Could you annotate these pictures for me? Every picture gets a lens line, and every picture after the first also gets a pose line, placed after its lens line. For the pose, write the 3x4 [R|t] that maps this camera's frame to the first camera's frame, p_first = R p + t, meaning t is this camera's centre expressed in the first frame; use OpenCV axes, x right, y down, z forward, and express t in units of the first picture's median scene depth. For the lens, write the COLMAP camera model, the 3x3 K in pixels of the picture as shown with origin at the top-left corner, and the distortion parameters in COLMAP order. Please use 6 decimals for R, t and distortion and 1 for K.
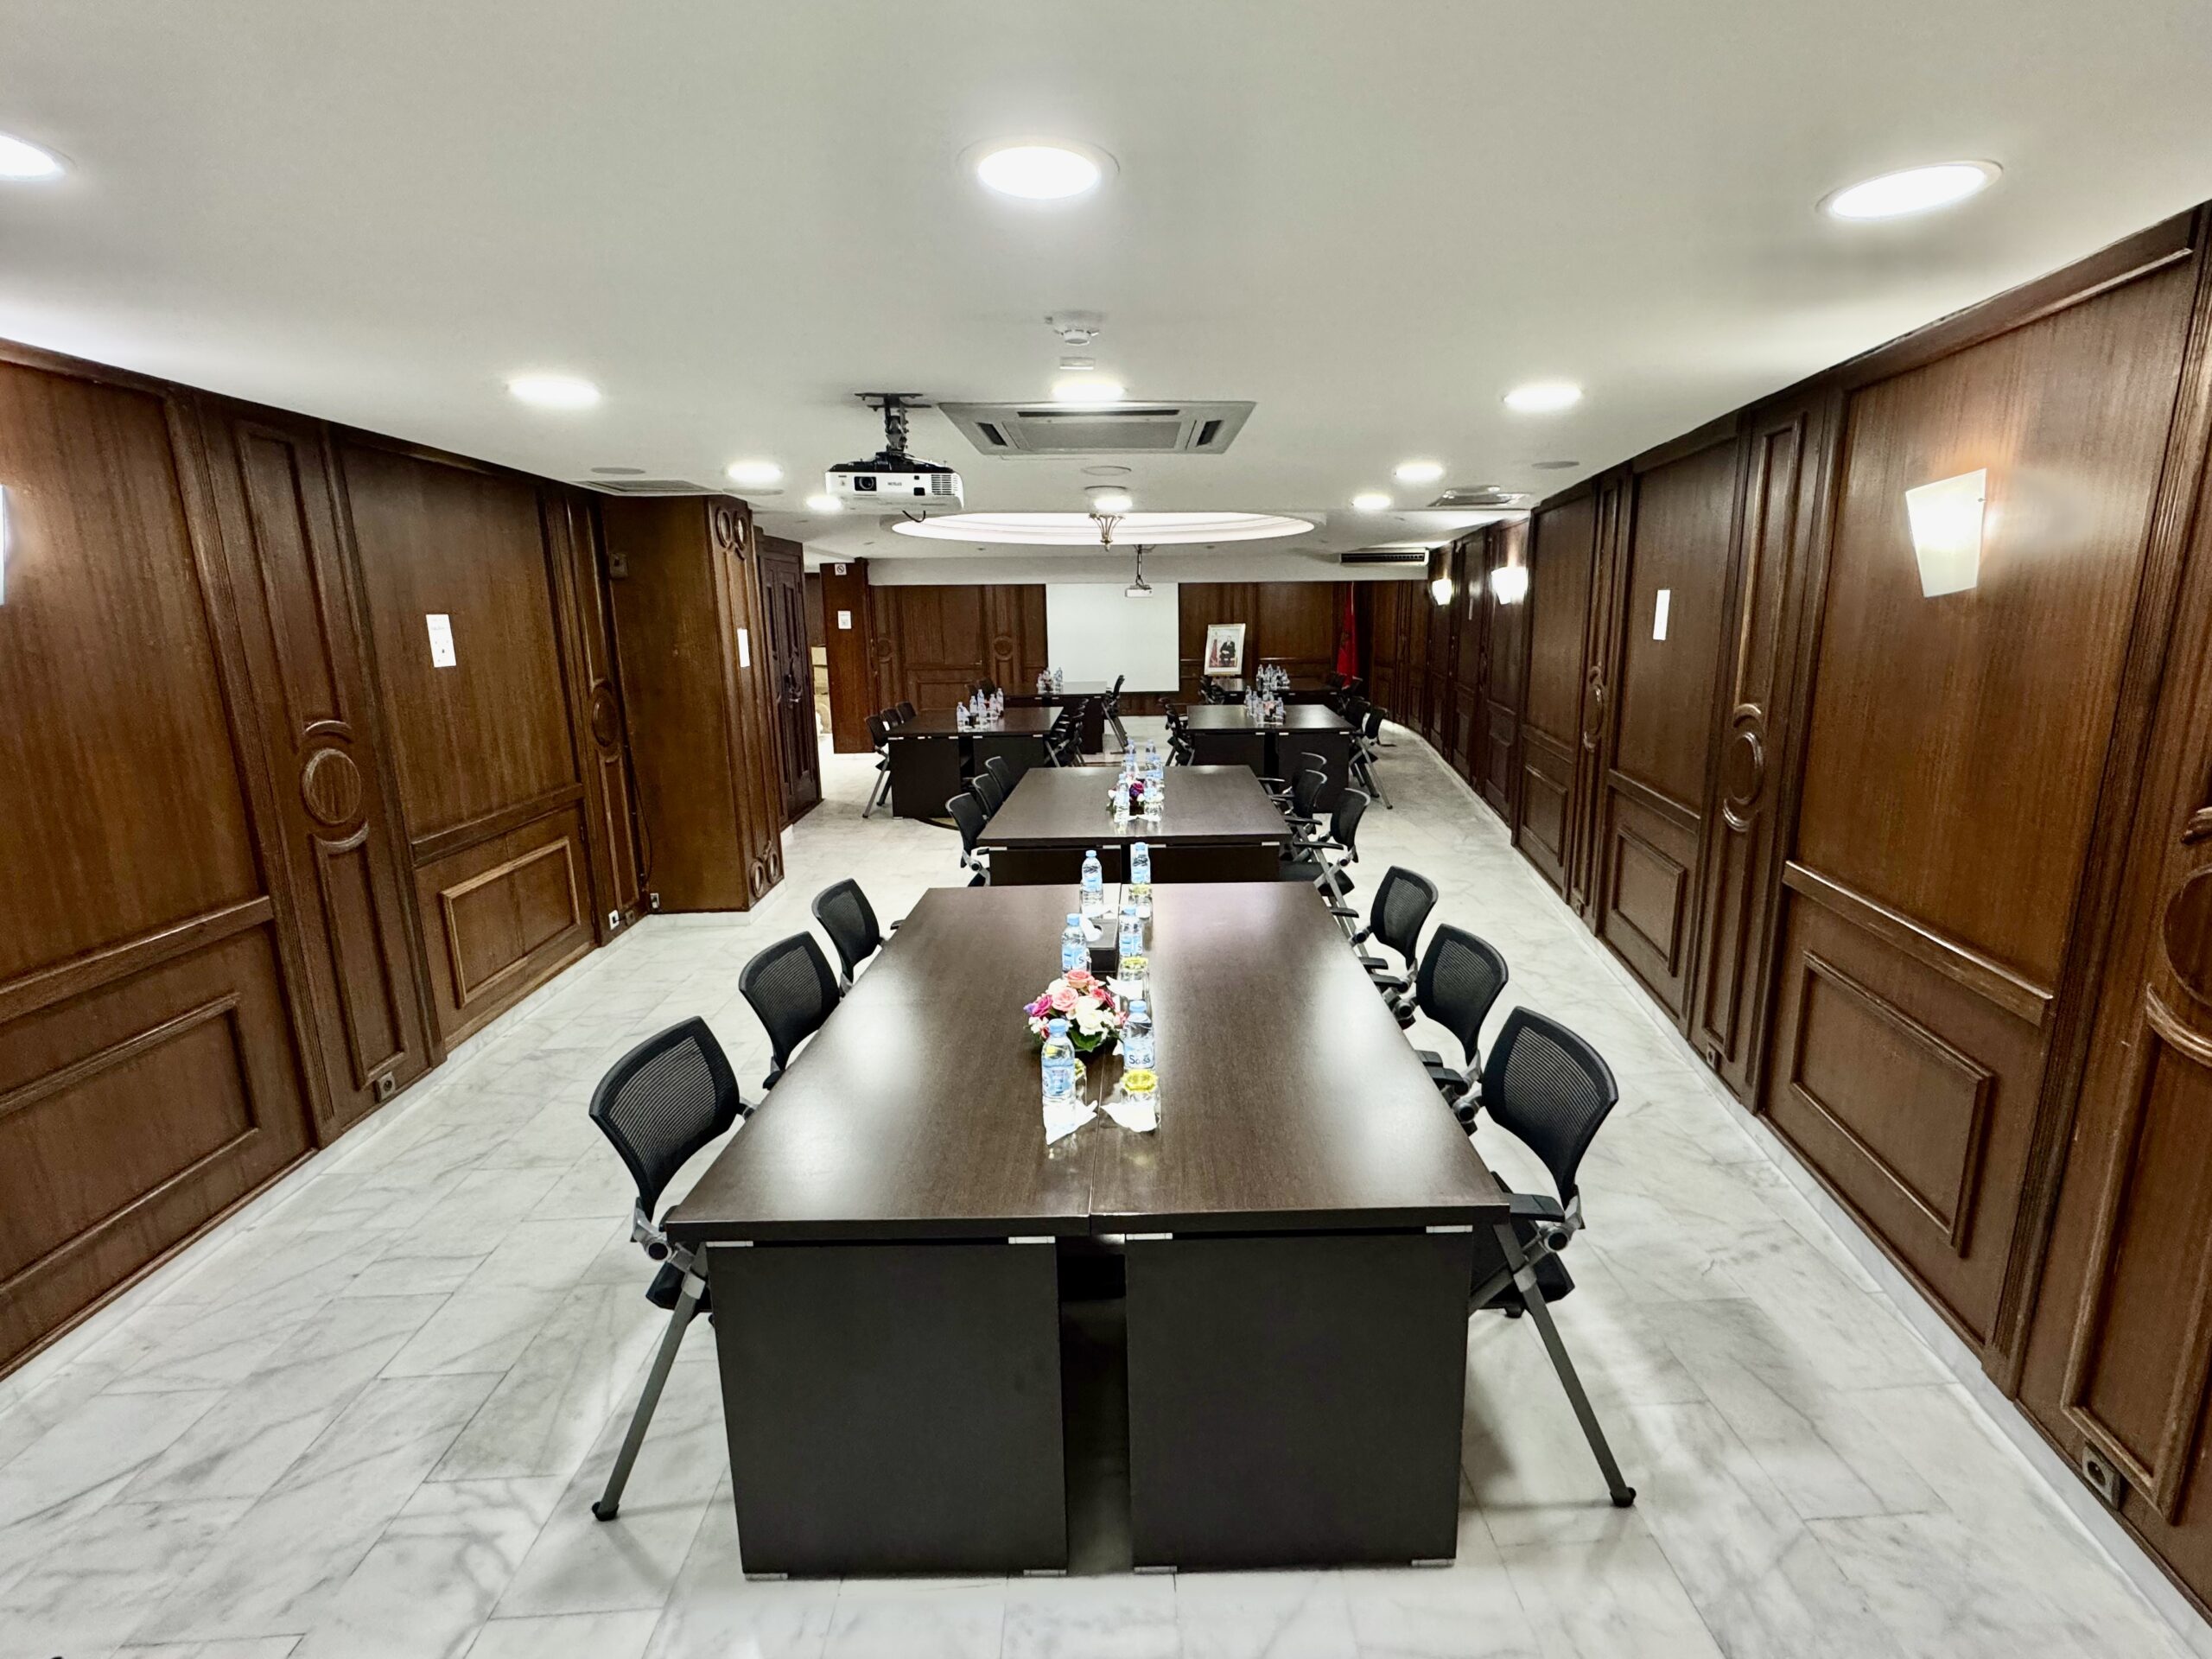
lens RADIAL K [[981.6, 0, 1106.0], [0, 981.6, 829.5], [0, 0, 1]] dist [0.003370, 0.000225]
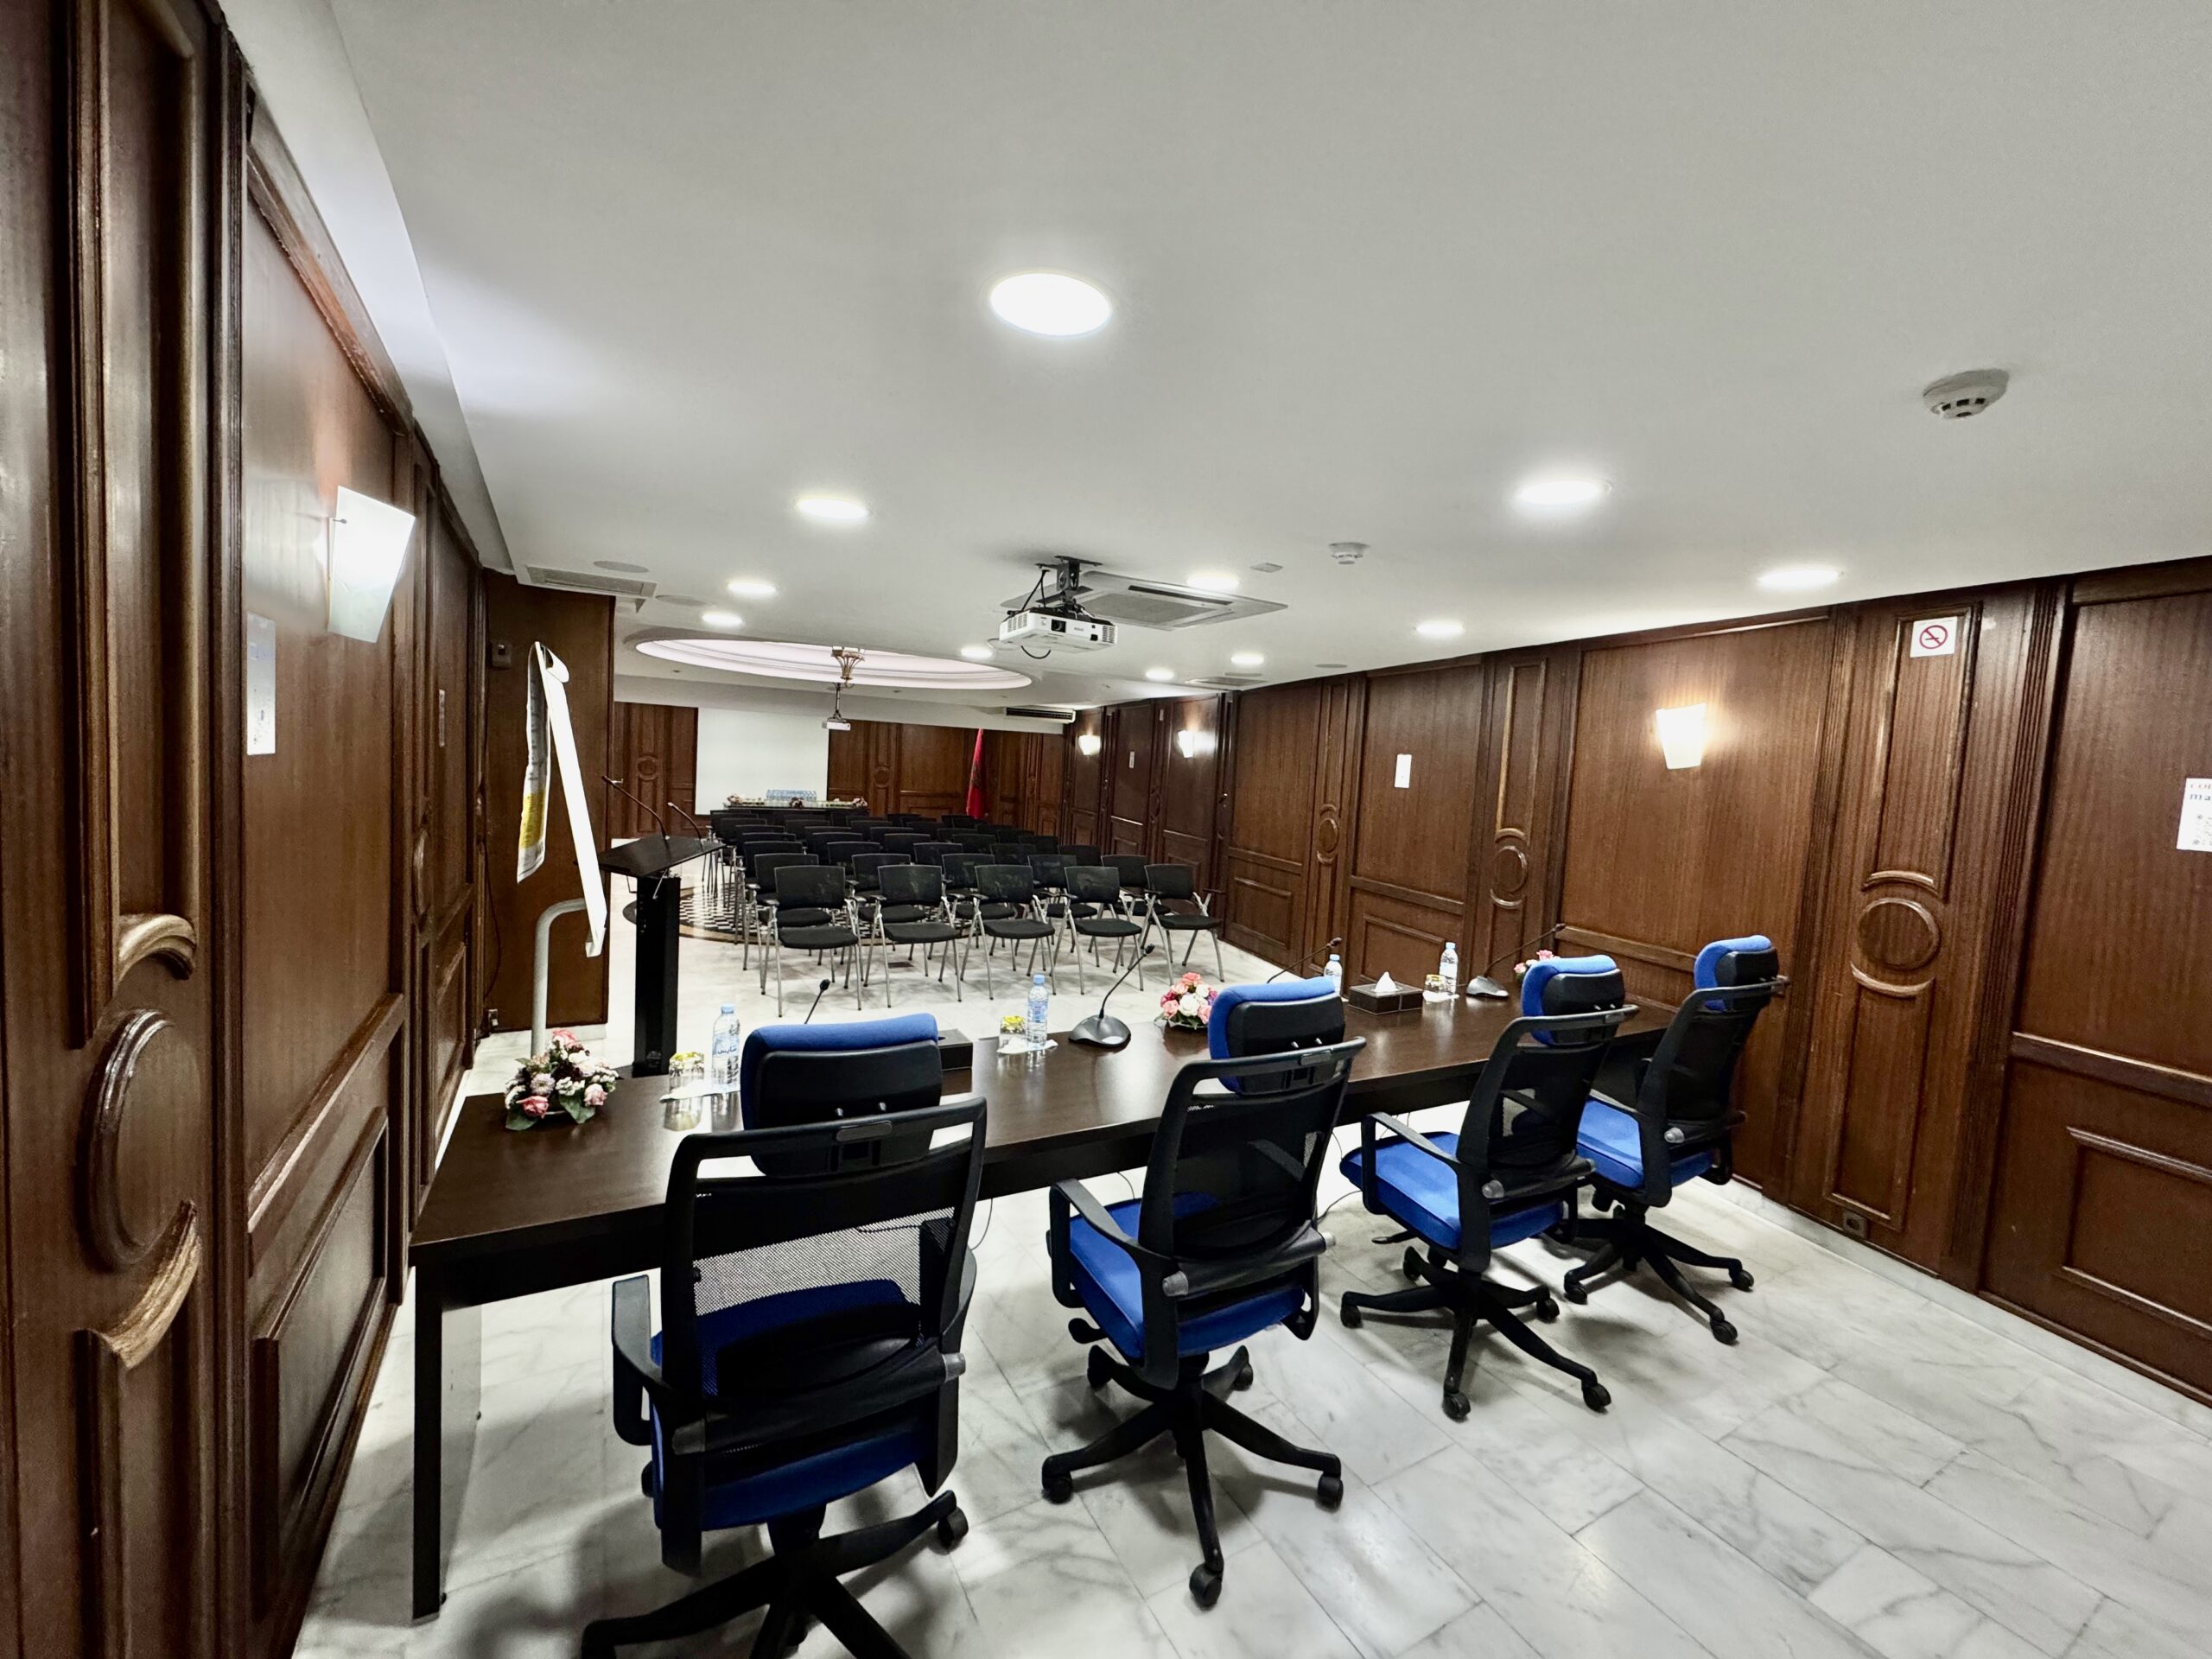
lens RADIAL K [[881.5, 0, 1102.7], [0, 881.5, 821.4], [0, 0, 1]] dist [-0.001553, 0.000069]
pose [[0.893500, 0.035626, 0.447648, -0.537523], [0.029188, 0.990133, -0.137057, 0.034528], [-0.448114, 0.135526, 0.883644, 0.025382]]
